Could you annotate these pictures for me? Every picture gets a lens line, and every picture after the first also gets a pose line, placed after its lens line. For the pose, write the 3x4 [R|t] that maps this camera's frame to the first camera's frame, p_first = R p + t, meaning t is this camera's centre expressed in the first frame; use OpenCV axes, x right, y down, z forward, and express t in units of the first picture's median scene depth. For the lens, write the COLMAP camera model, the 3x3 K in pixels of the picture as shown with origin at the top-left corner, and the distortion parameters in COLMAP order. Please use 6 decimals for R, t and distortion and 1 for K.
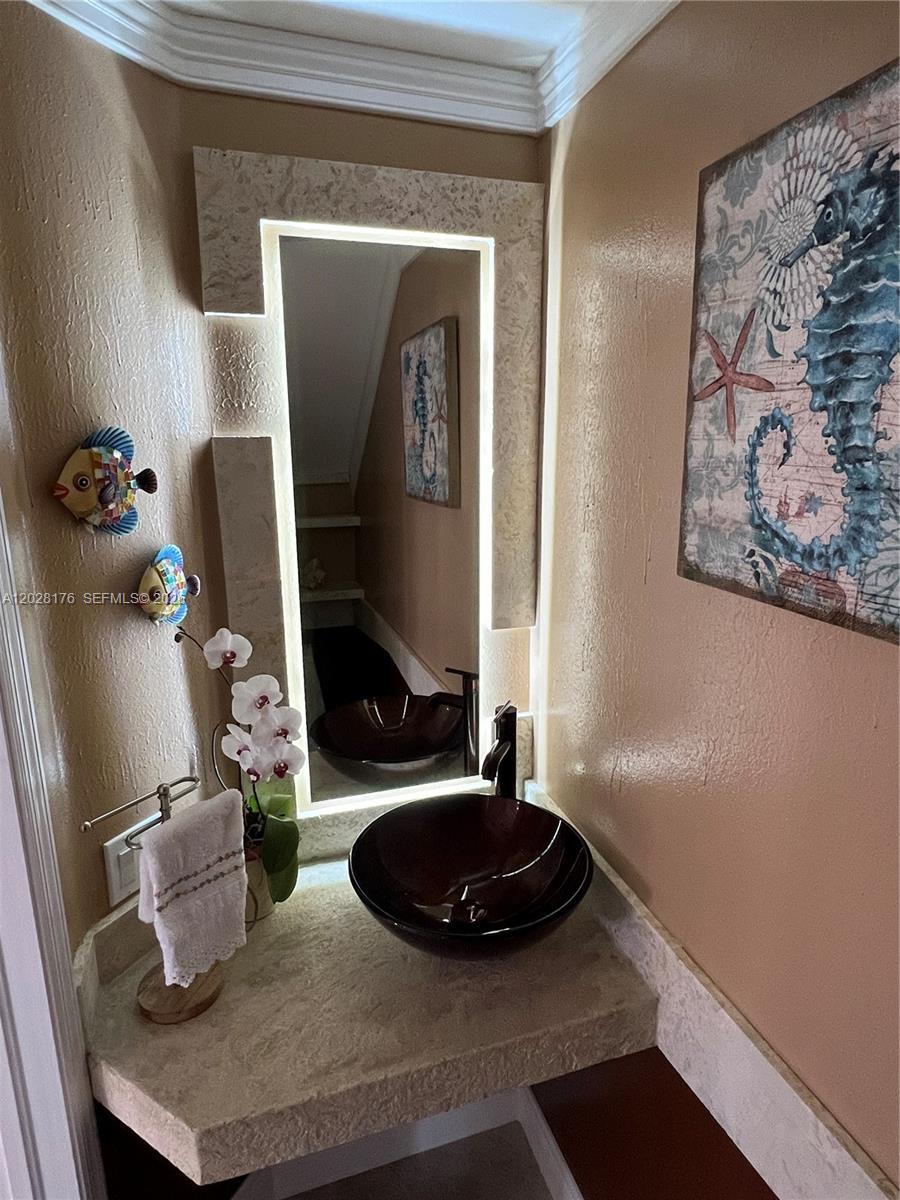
lens RADIAL K [[690.1, 0, 453.9], [0, 690.1, 593.1], [0, 0, 1]] dist [-0.001749, -0.000752]
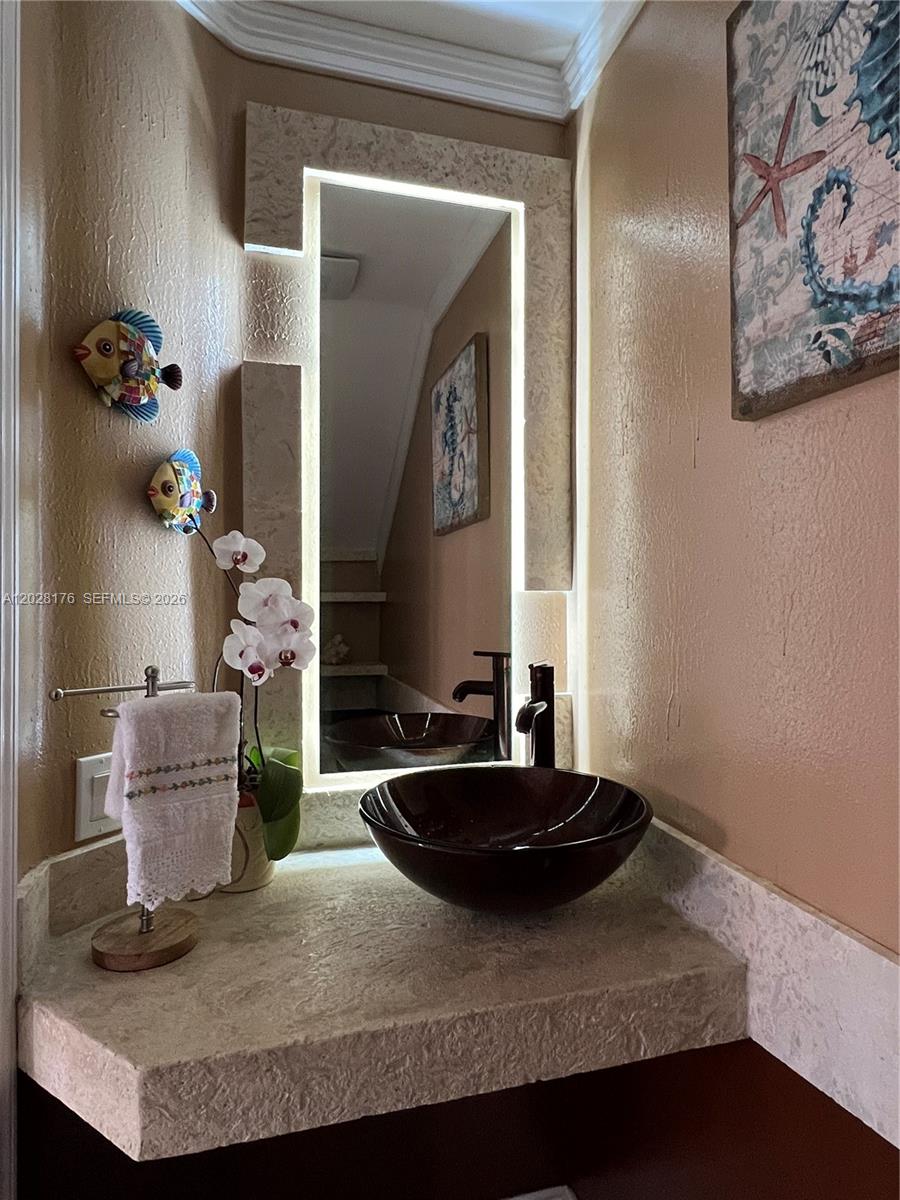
lens RADIAL K [[690.1, 0, 453.9], [0, 690.1, 593.1], [0, 0, 1]] dist [-0.001749, -0.000752]
pose [[0.999288, 0.005354, -0.037344, -0.007194], [-0.013745, 0.973509, -0.228234, 0.356660], [0.035133, 0.228585, 0.972890, 0.133101]]
